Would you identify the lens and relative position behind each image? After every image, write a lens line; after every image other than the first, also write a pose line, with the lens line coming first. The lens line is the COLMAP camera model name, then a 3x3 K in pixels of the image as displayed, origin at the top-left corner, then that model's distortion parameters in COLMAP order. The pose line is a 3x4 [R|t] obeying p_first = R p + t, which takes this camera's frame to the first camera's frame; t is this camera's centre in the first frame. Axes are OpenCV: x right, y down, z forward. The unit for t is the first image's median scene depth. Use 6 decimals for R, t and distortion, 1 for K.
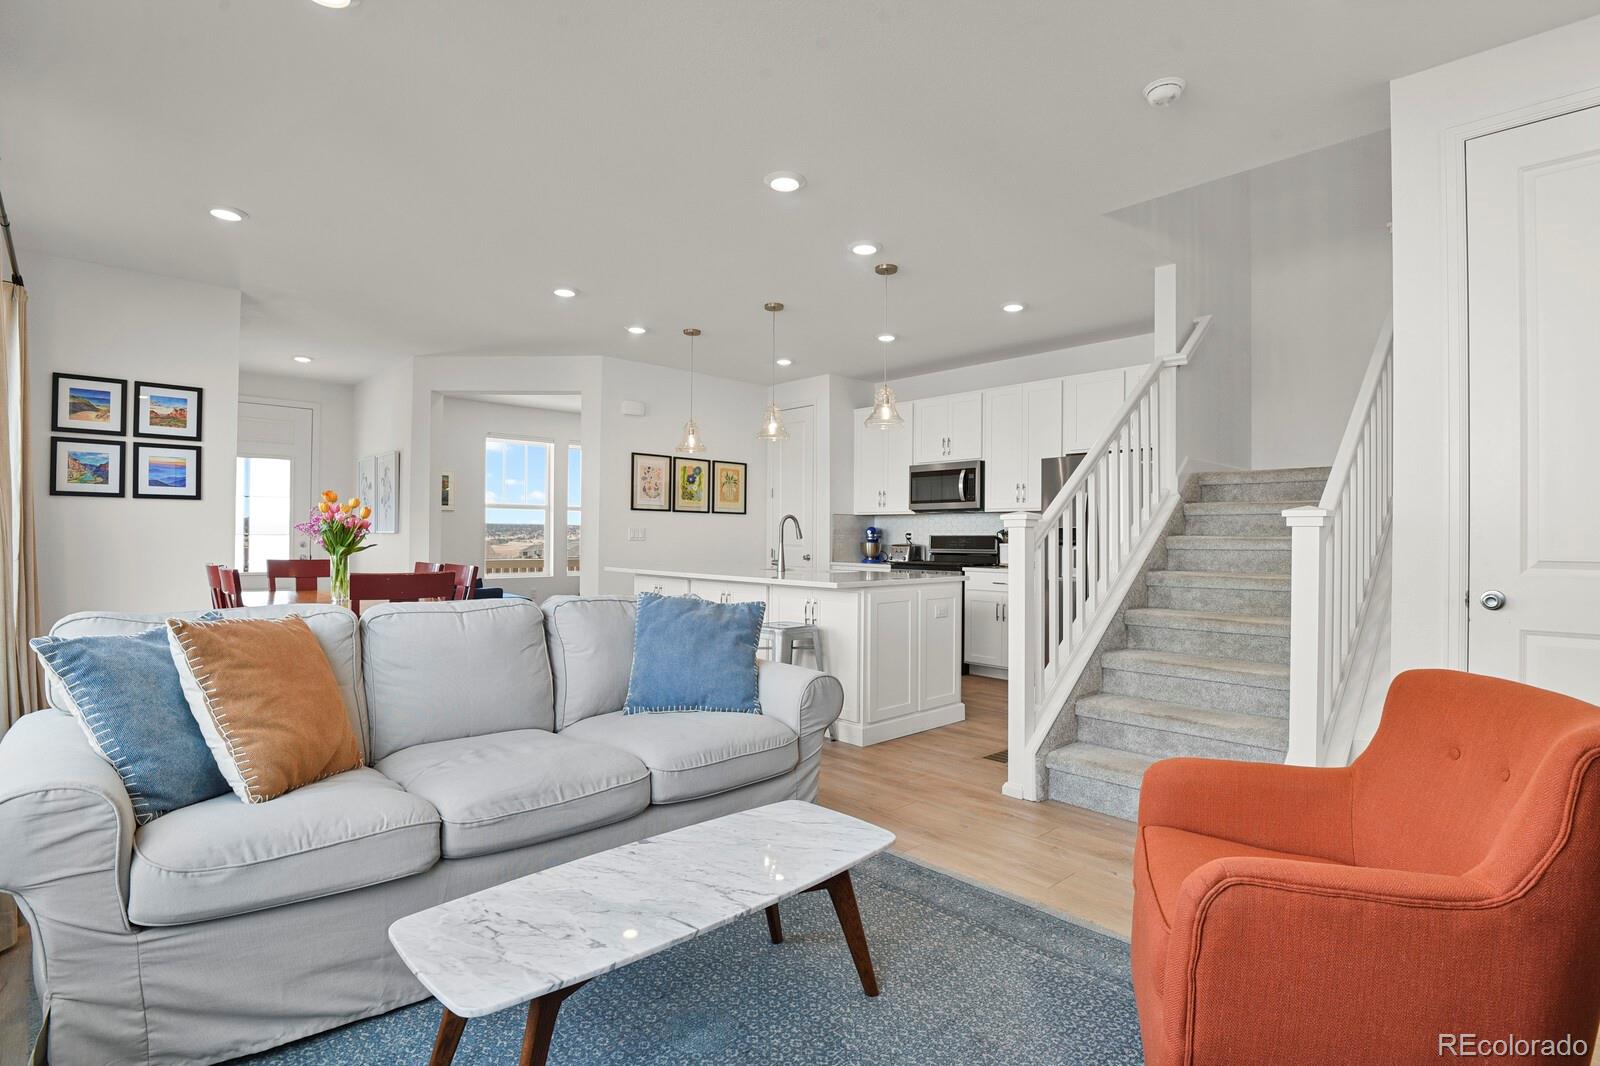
lens RADIAL K [[778.3, 0, 806.7], [0, 778.3, 537.3], [0, 0, 1]] dist [-0.028467, -0.002381]
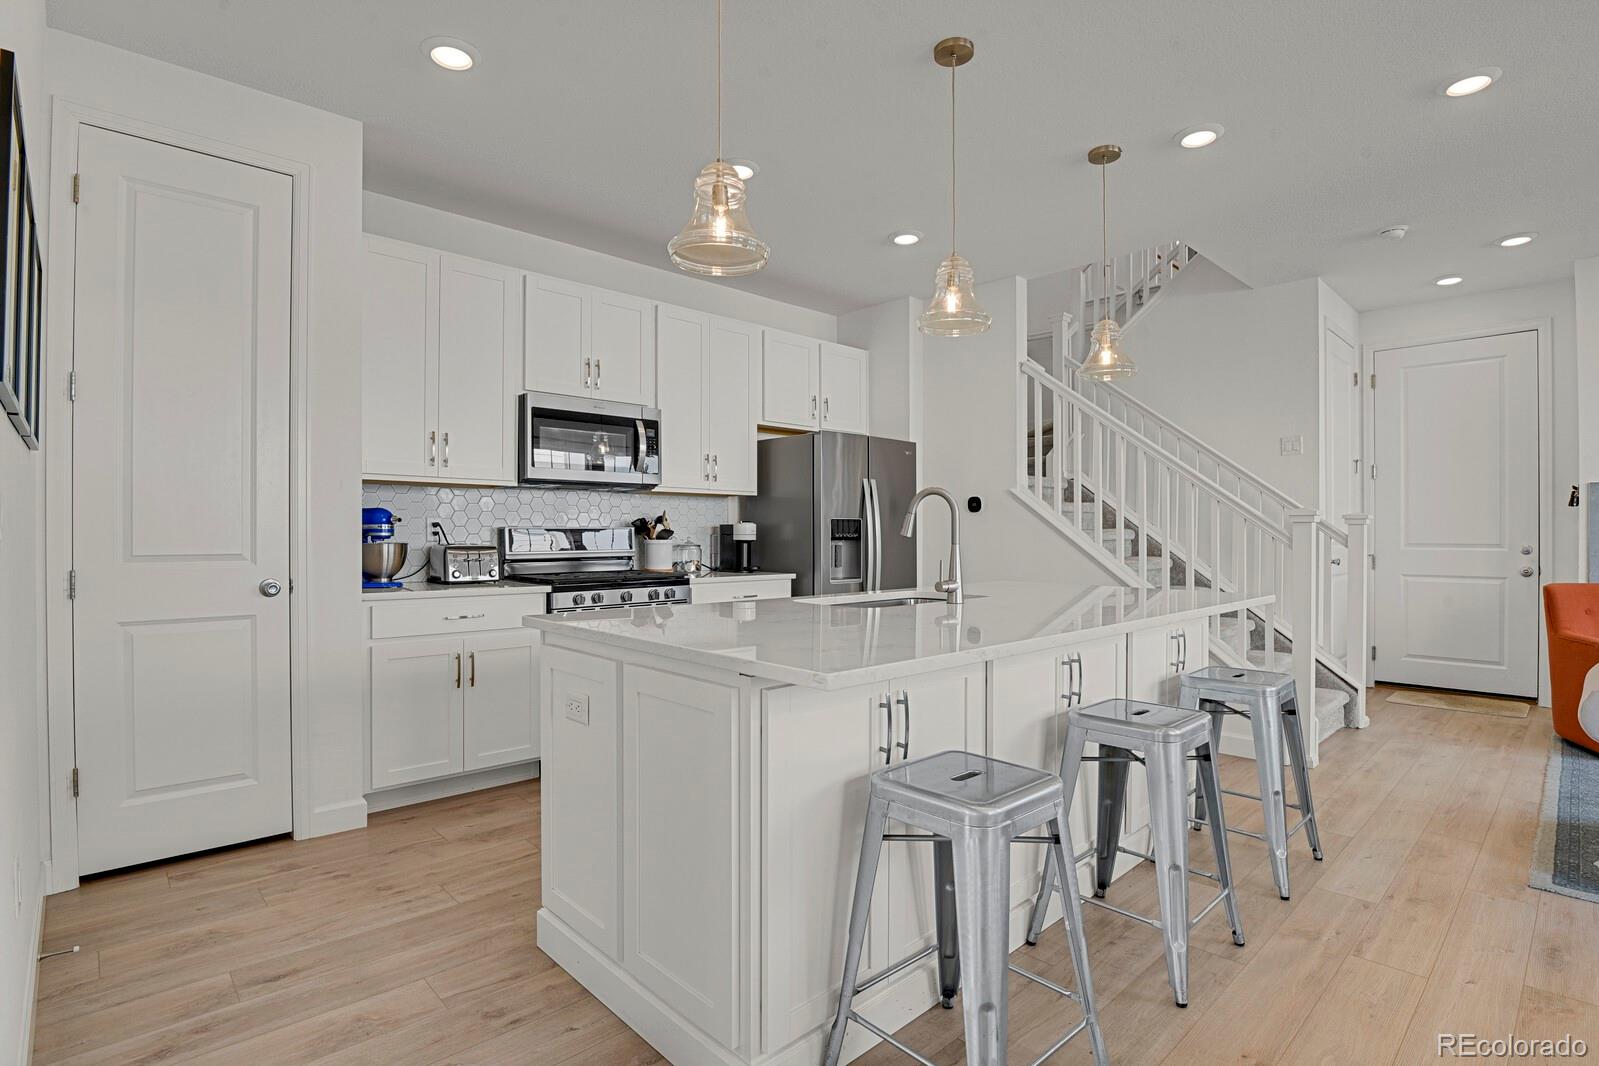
lens RADIAL K [[777.8, 0, 818.3], [0, 777.8, 535.7], [0, 0, 1]] dist [-0.028467, -0.002381]
pose [[-0.004428, -0.010644, 0.999934, -0.392446], [-0.000910, 0.999943, 0.010641, -0.002463], [-0.999990, -0.000863, -0.004437, 0.819688]]
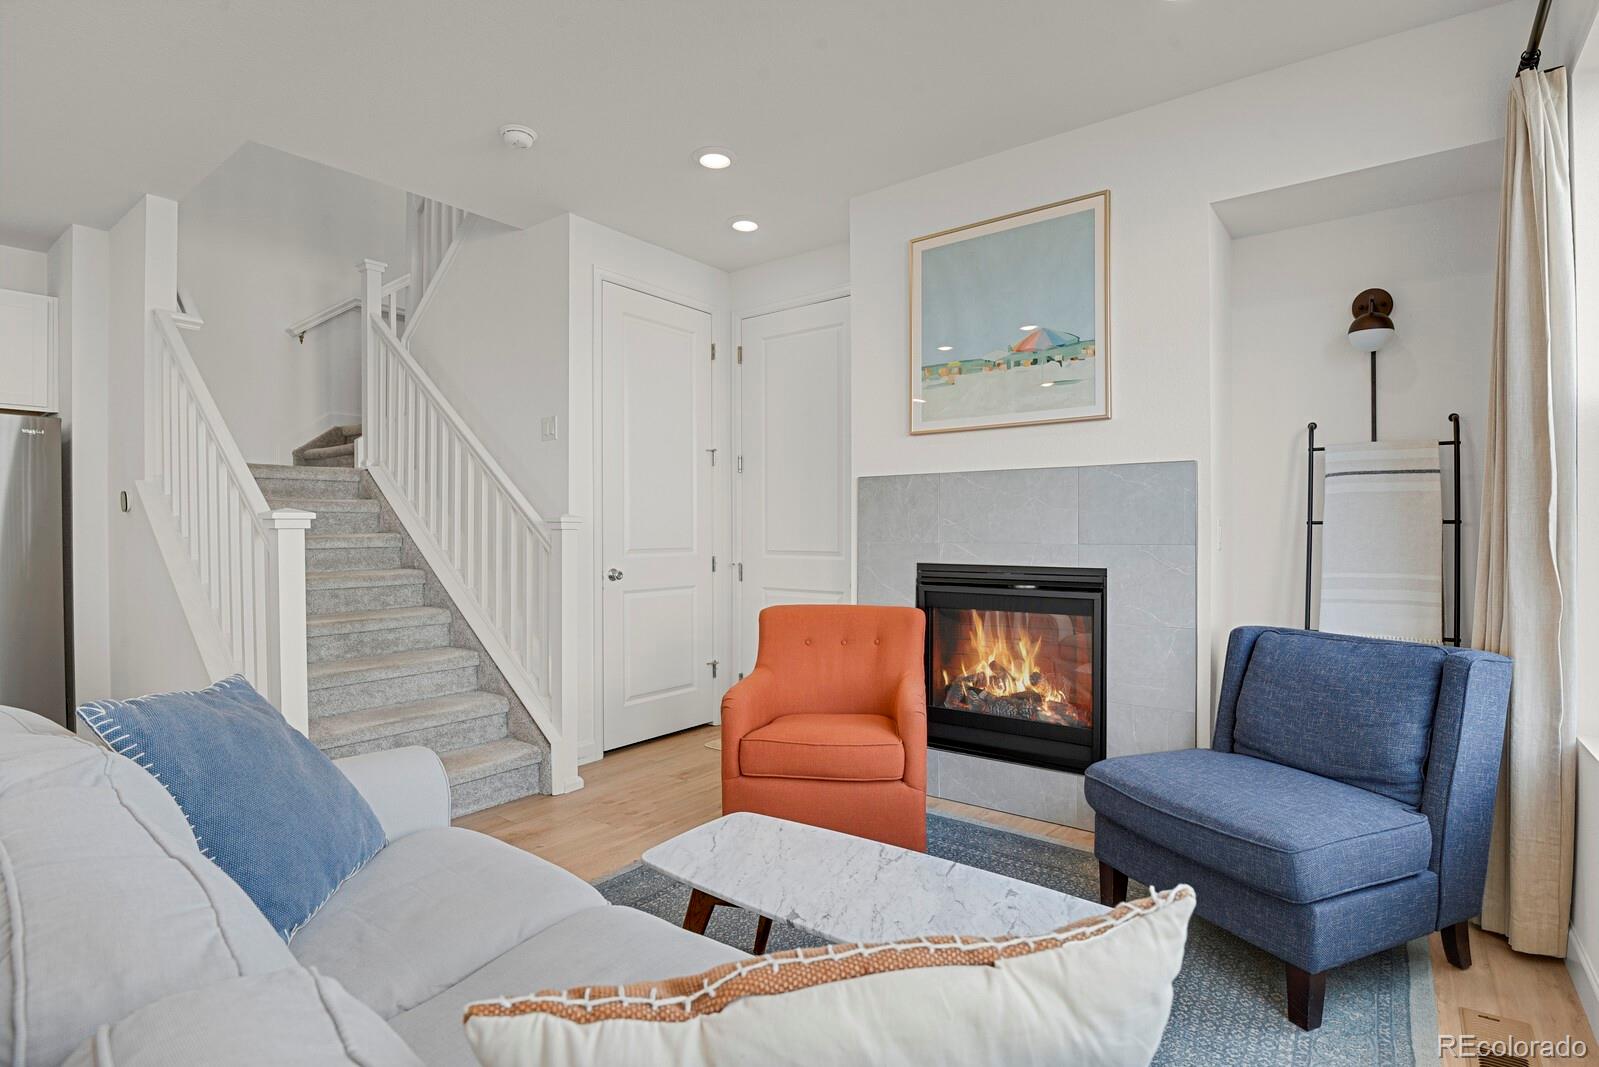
lens RADIAL K [[777.8, 0, 800.1], [0, 777.8, 535.7], [0, 0, 1]] dist [-0.028467, -0.002381]
pose [[-0.165936, -0.016893, 0.985992, -0.271933], [-0.000844, 0.999855, 0.016989, -0.010110], [-0.986136, 0.001986, -0.165926, 0.296317]]
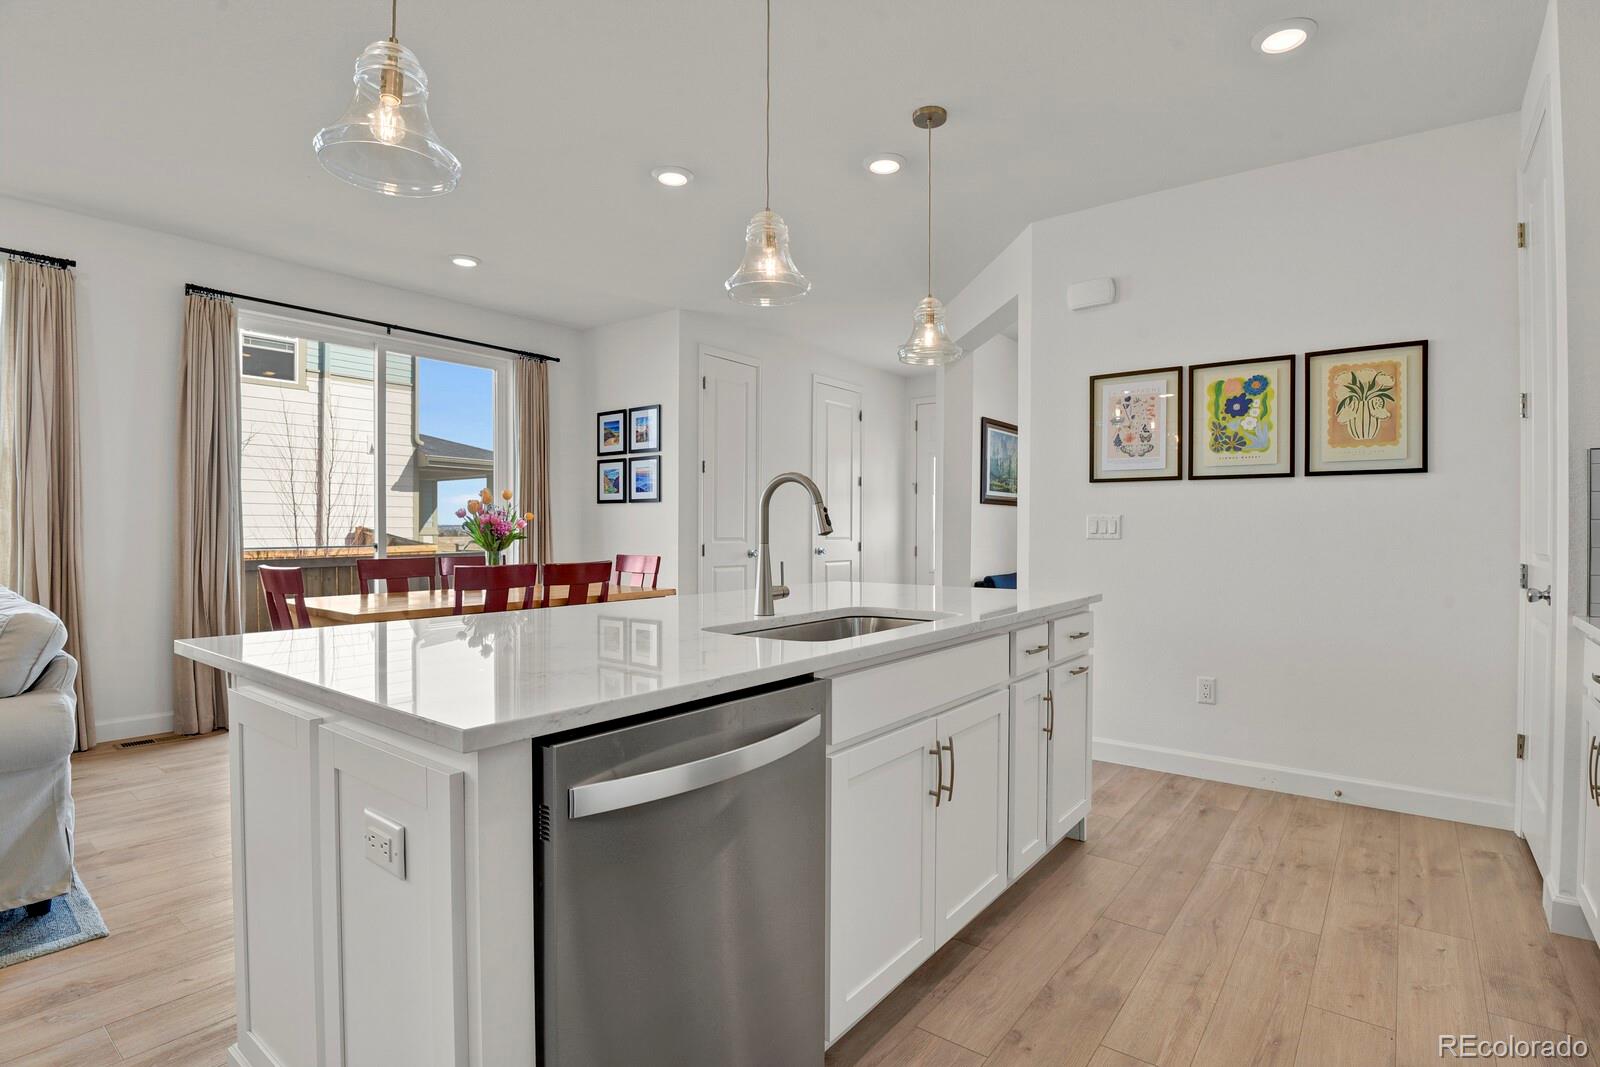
lens RADIAL K [[778.3, 0, 817.5], [0, 778.3, 538.6], [0, 0, 1]] dist [-0.028467, -0.002381]
pose [[0.157922, 0.001872, -0.987450, 0.278148], [-0.000684, 0.999998, 0.001786, 0.003058], [0.987451, 0.000394, 0.157923, 0.726171]]
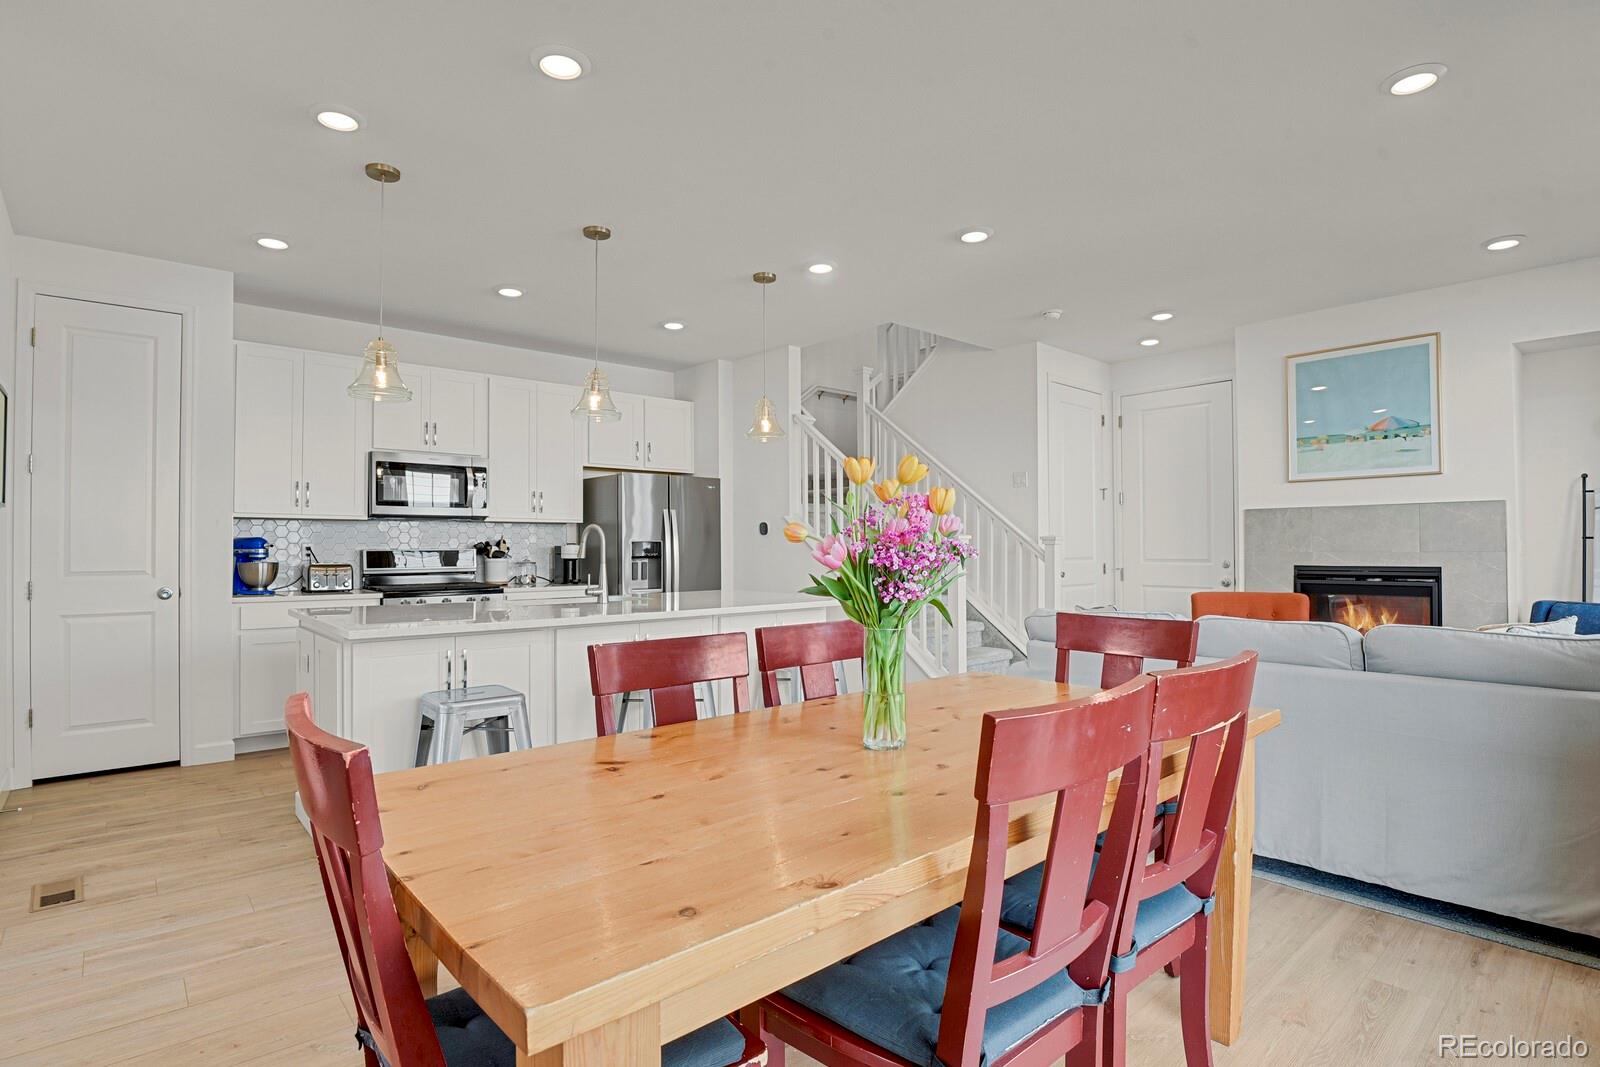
lens RADIAL K [[778.3, 0, 812.3], [0, 778.3, 539.6], [0, 0, 1]] dist [-0.028467, -0.002381]
pose [[0.026379, 0.002201, 0.999650, -0.563794], [0.003426, 0.999992, -0.002292, -0.009224], [-0.999646, 0.003486, 0.026372, 0.592713]]
